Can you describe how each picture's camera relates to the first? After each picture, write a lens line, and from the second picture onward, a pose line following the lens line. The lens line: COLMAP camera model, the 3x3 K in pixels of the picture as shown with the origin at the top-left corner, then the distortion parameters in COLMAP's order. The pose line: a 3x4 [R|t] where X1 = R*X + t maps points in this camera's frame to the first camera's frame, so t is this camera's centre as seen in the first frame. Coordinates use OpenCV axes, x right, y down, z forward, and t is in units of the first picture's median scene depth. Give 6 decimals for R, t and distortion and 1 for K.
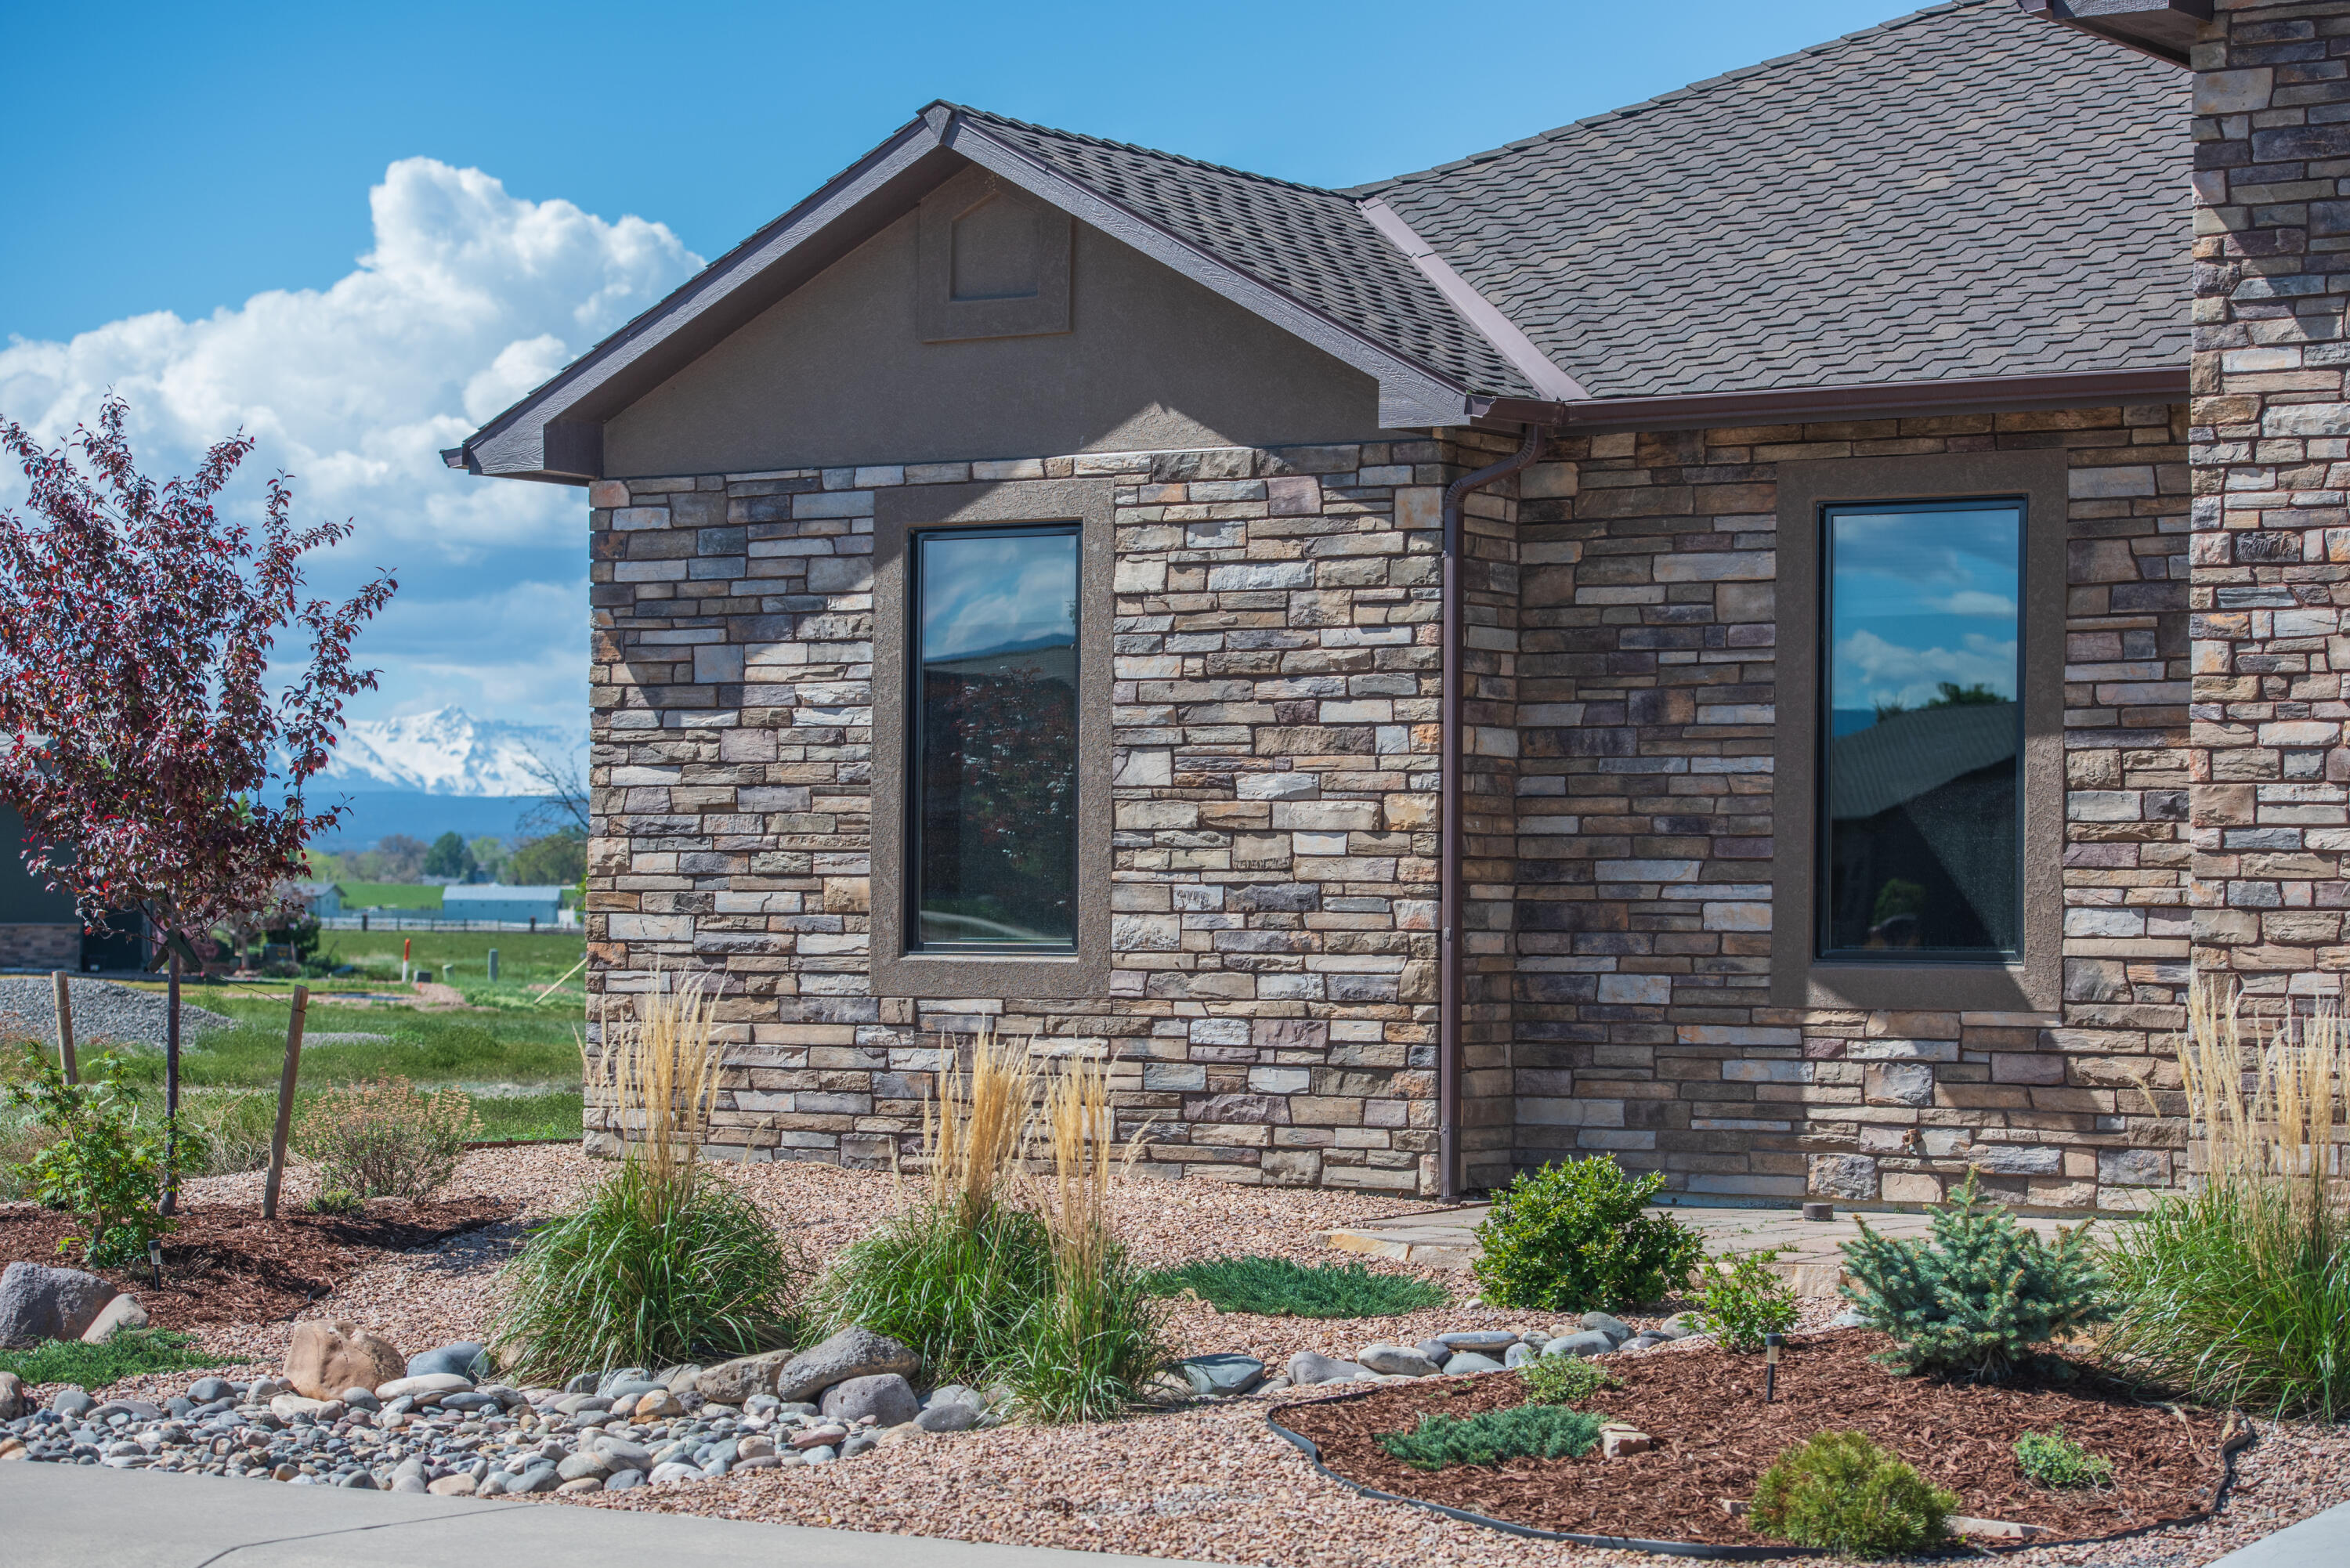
lens RADIAL K [[5617.5, 0, 1171.9], [0, 5617.5, 784.9], [0, 0, 1]] dist [0.112730, 0.000000]
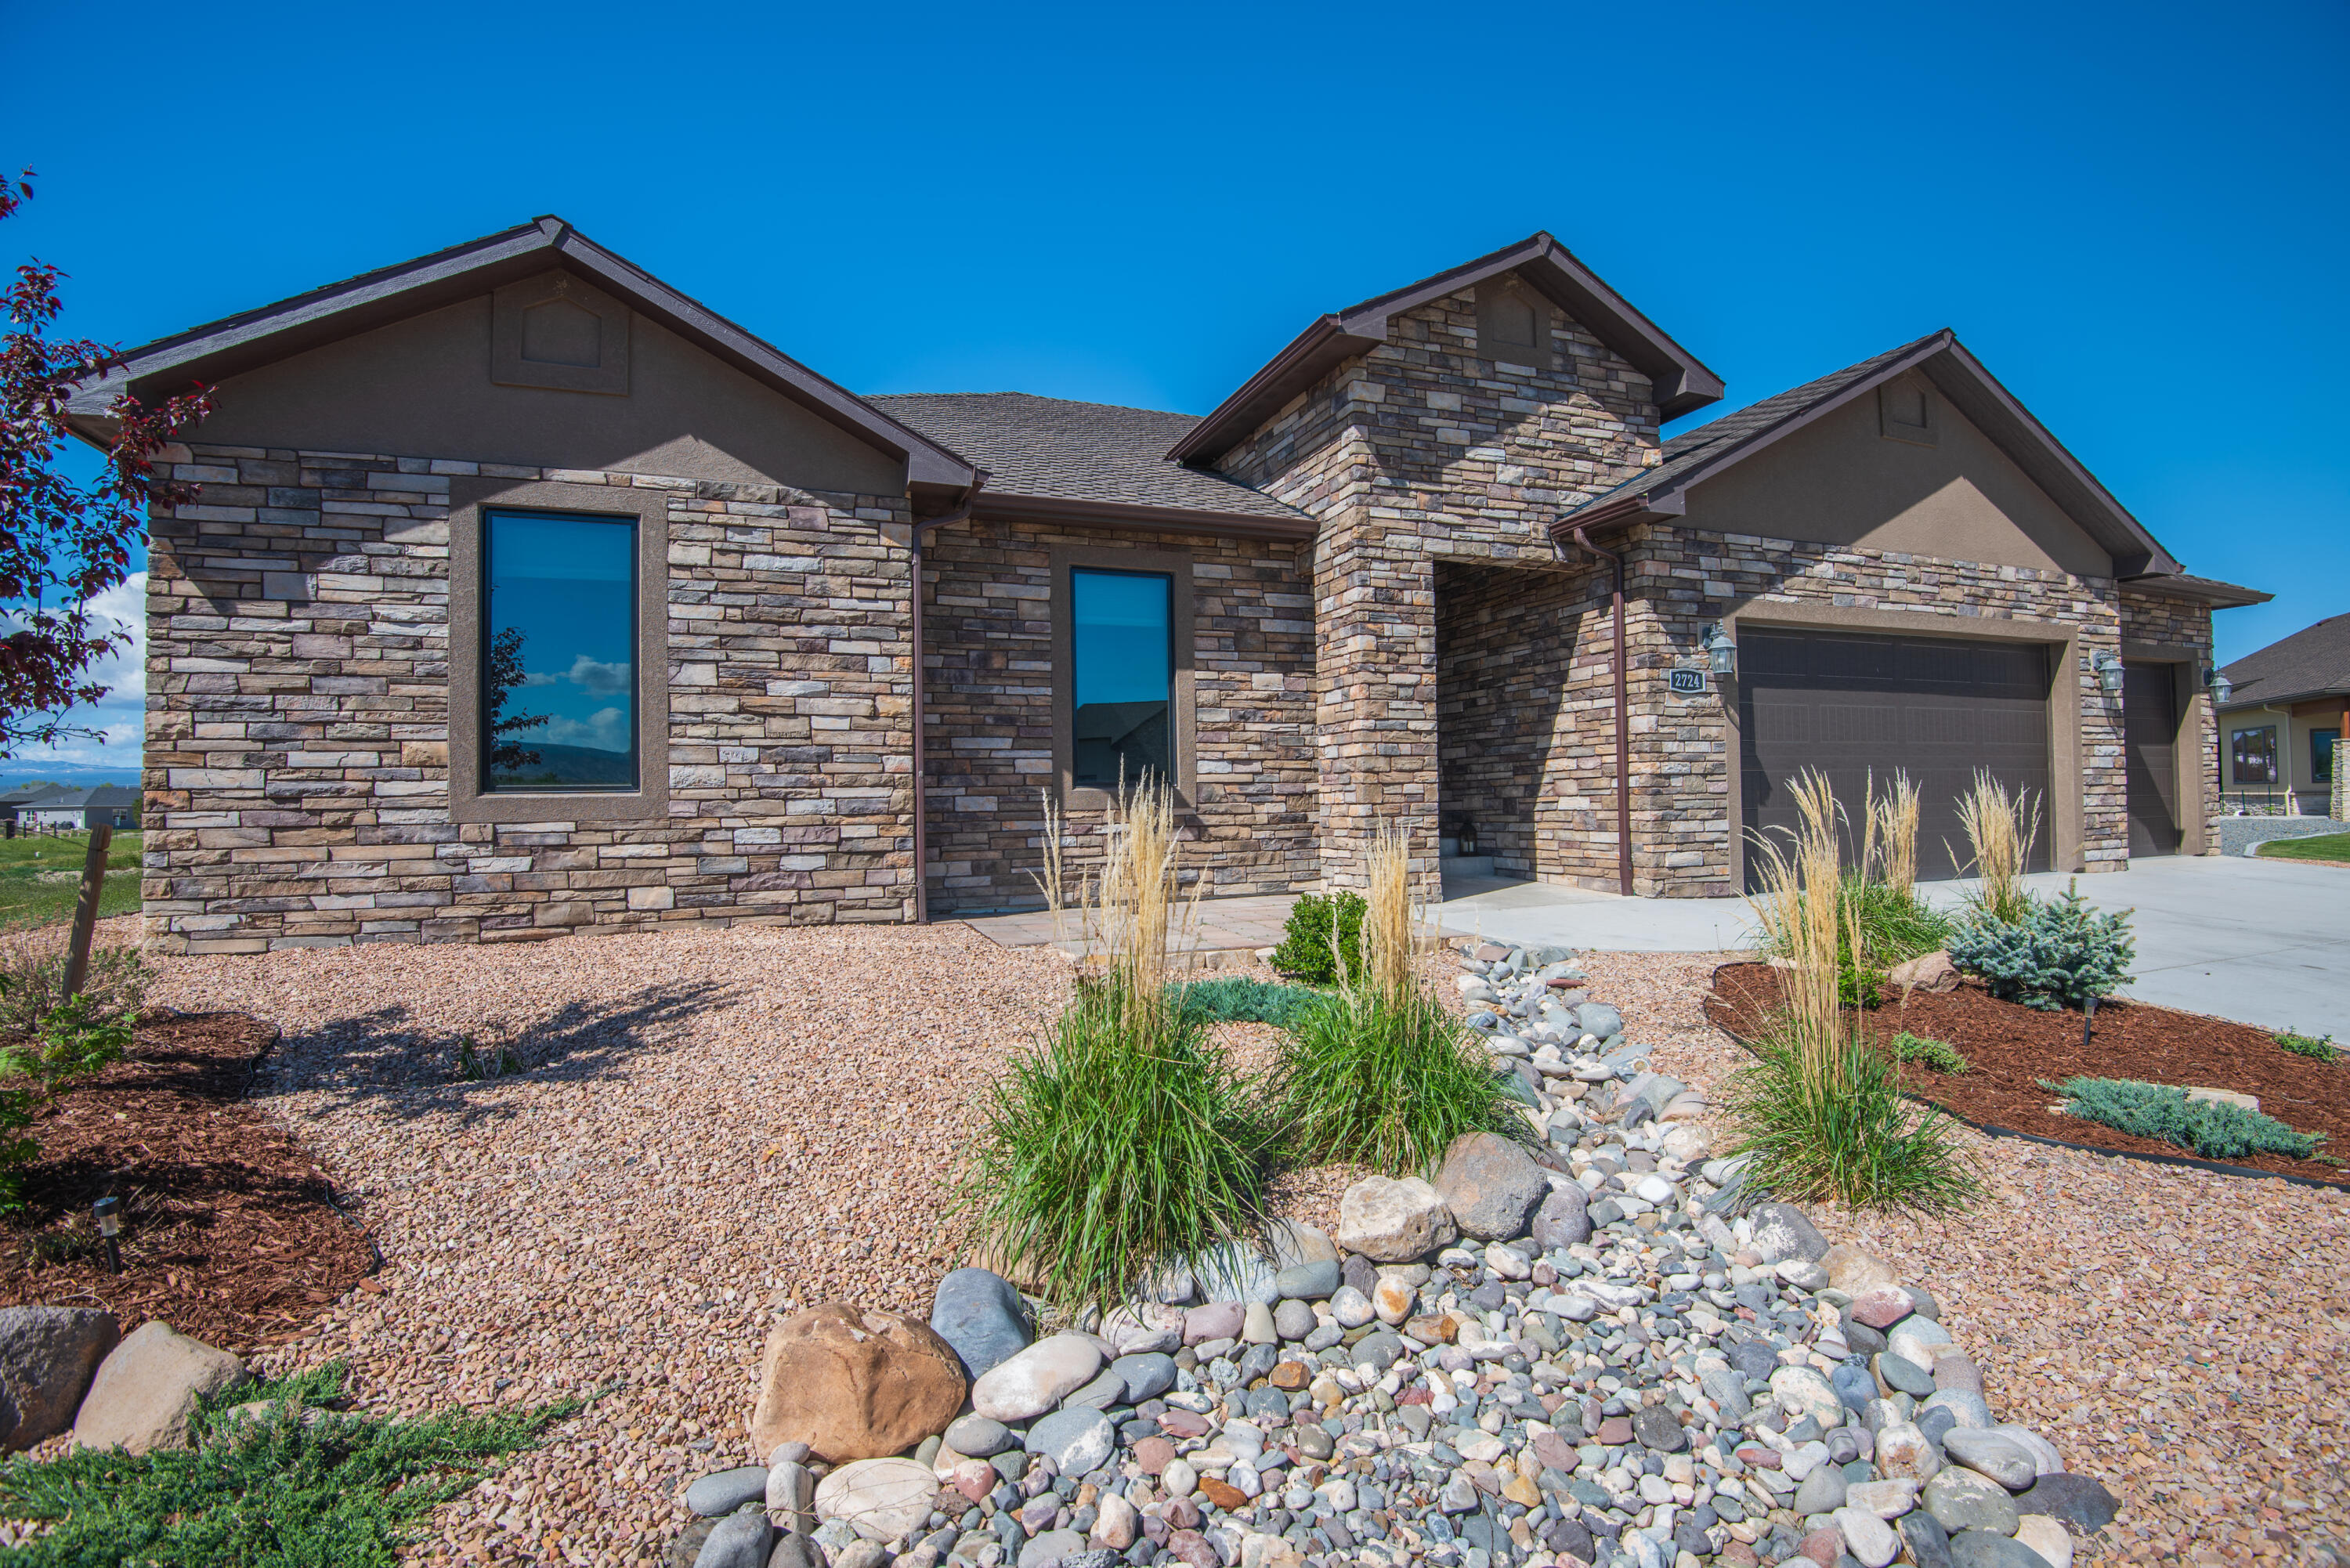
lens RADIAL K [[1054.6, 0, 1182.7], [0, 1054.6, 780.2], [0, 0, 1]] dist [-0.021753, -0.009069]
pose [[0.571700, -0.002820, 0.820458, -0.175846], [-0.001331, 0.999990, 0.004364, 0.026456], [-0.820462, -0.003587, 0.571690, 0.731661]]
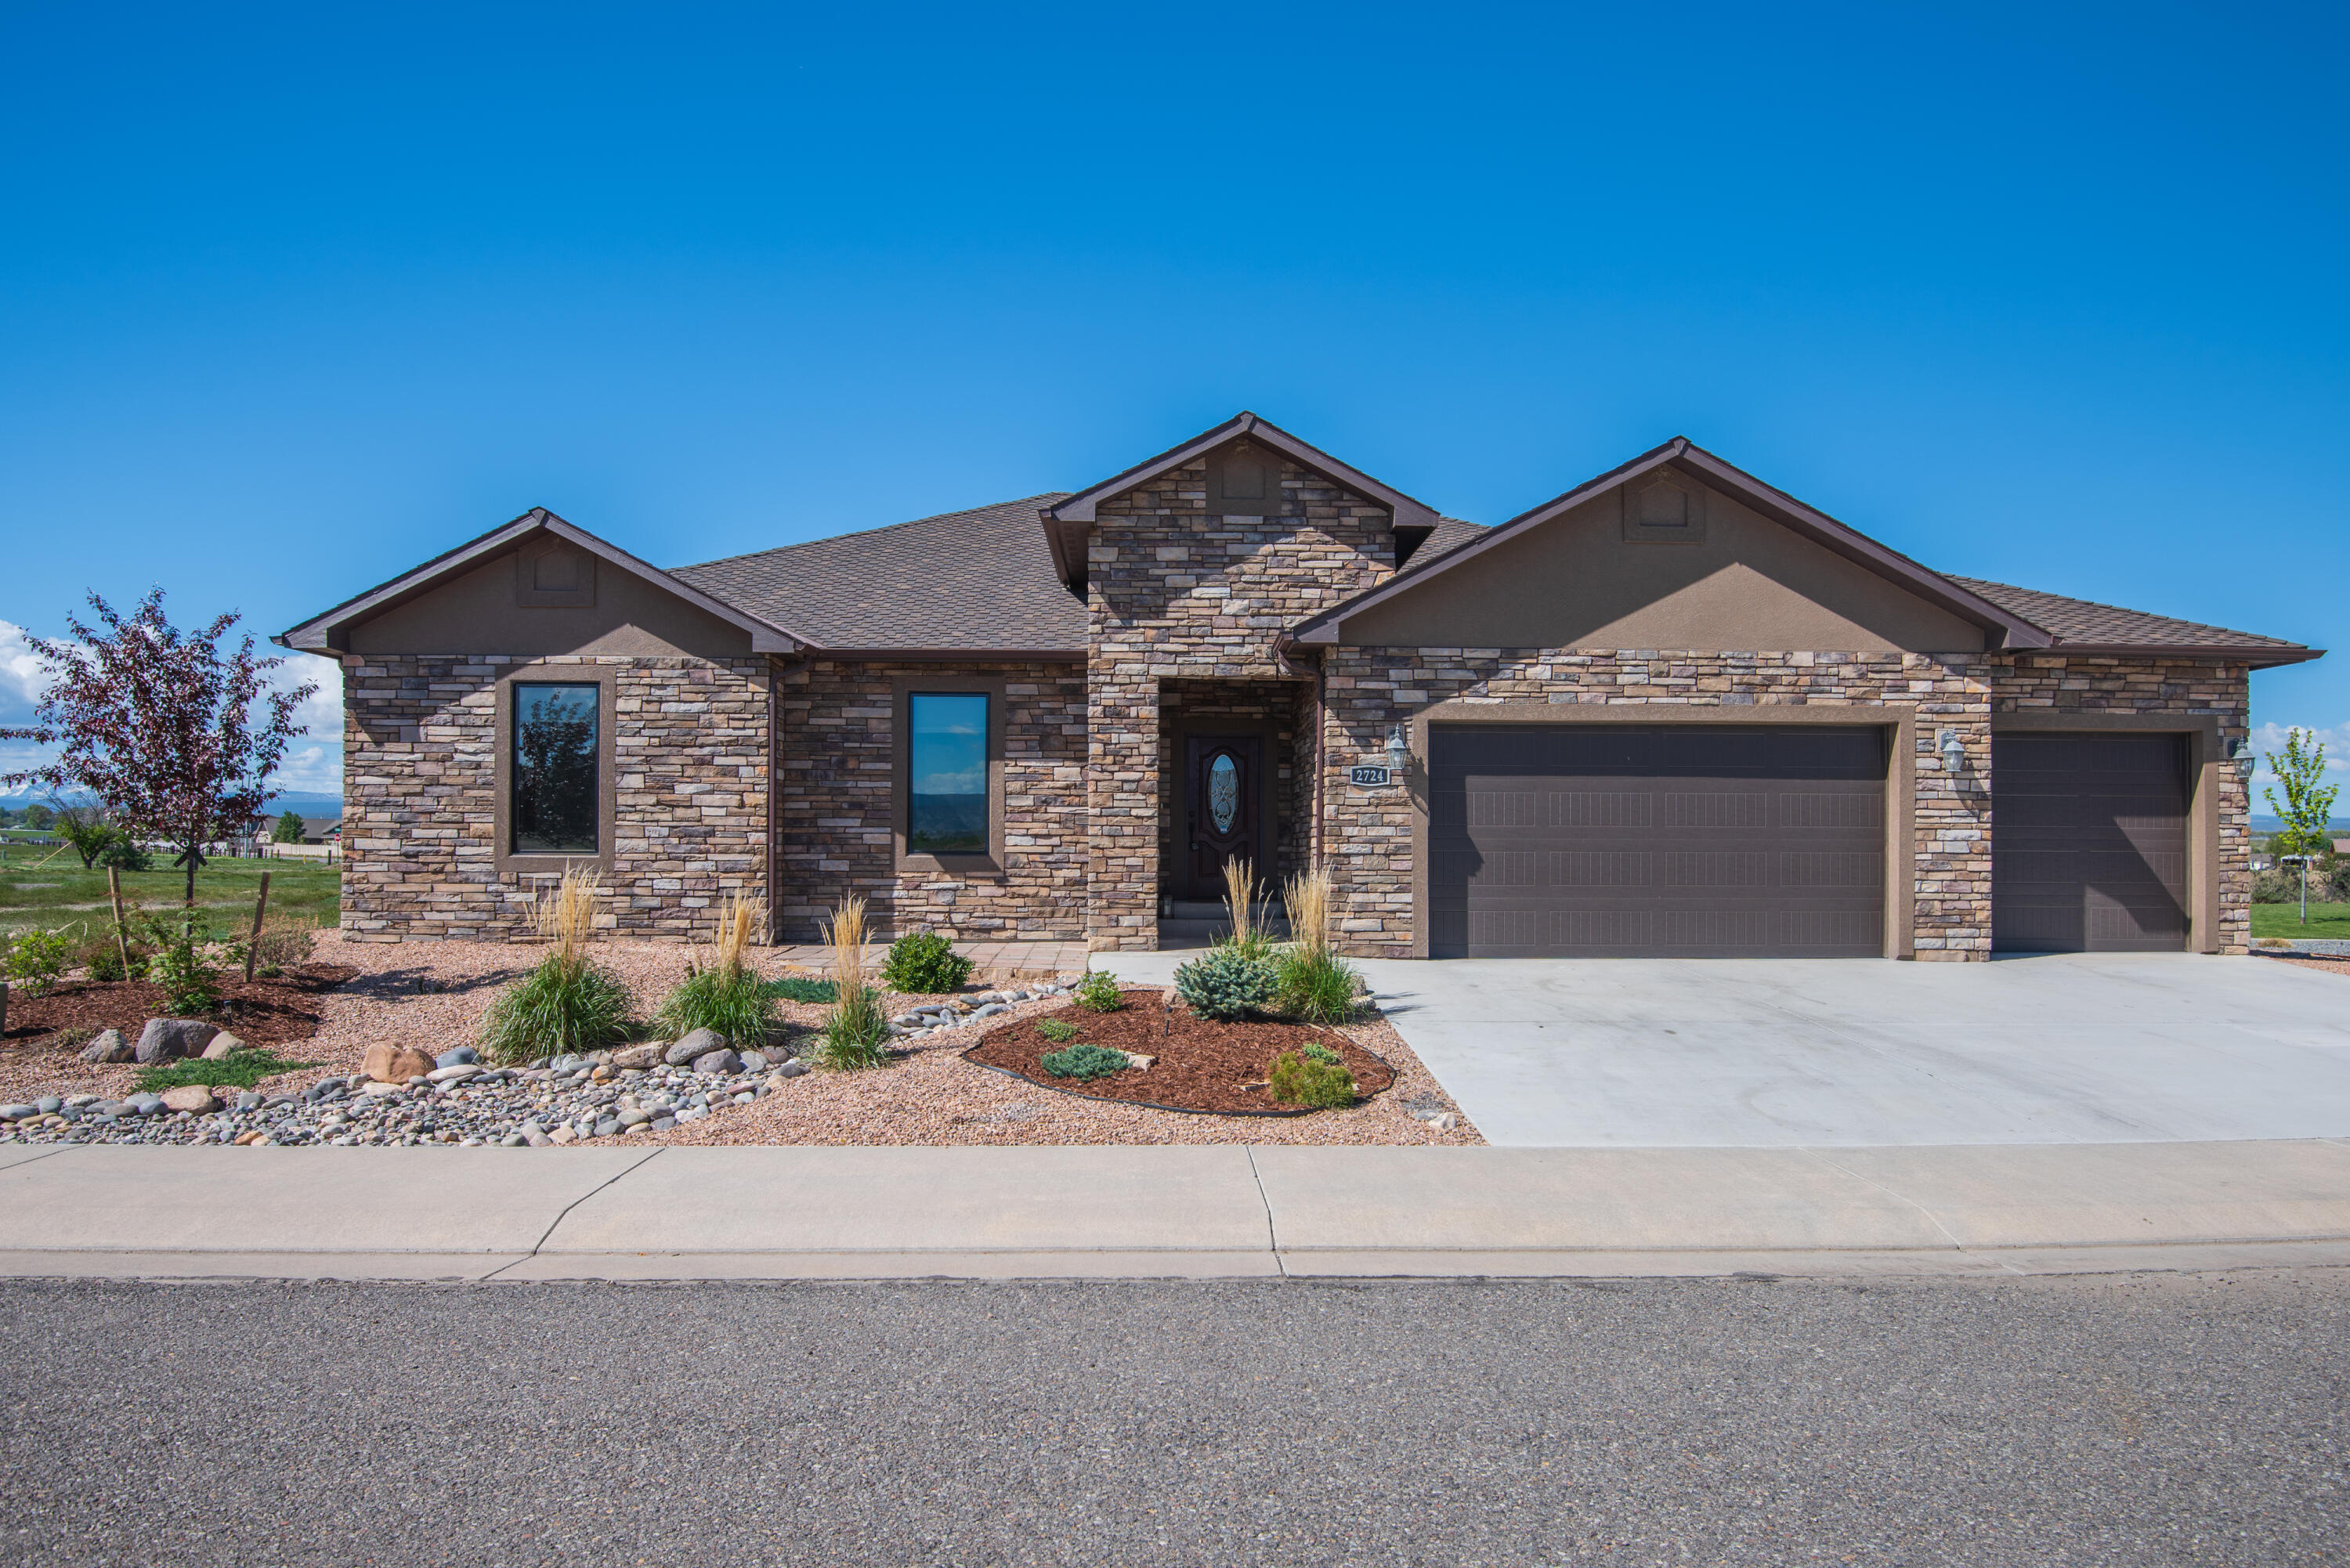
lens RADIAL K [[1366.1, 0, 1221.1], [0, 1366.1, 835.3], [0, 0, 1]] dist [0.000374, -0.013544]
pose [[0.804173, -0.000591, 0.594395, -0.161495], [-0.012823, 0.999750, 0.018342, 0.007079], [-0.594257, -0.022372, 0.803964, 0.352636]]
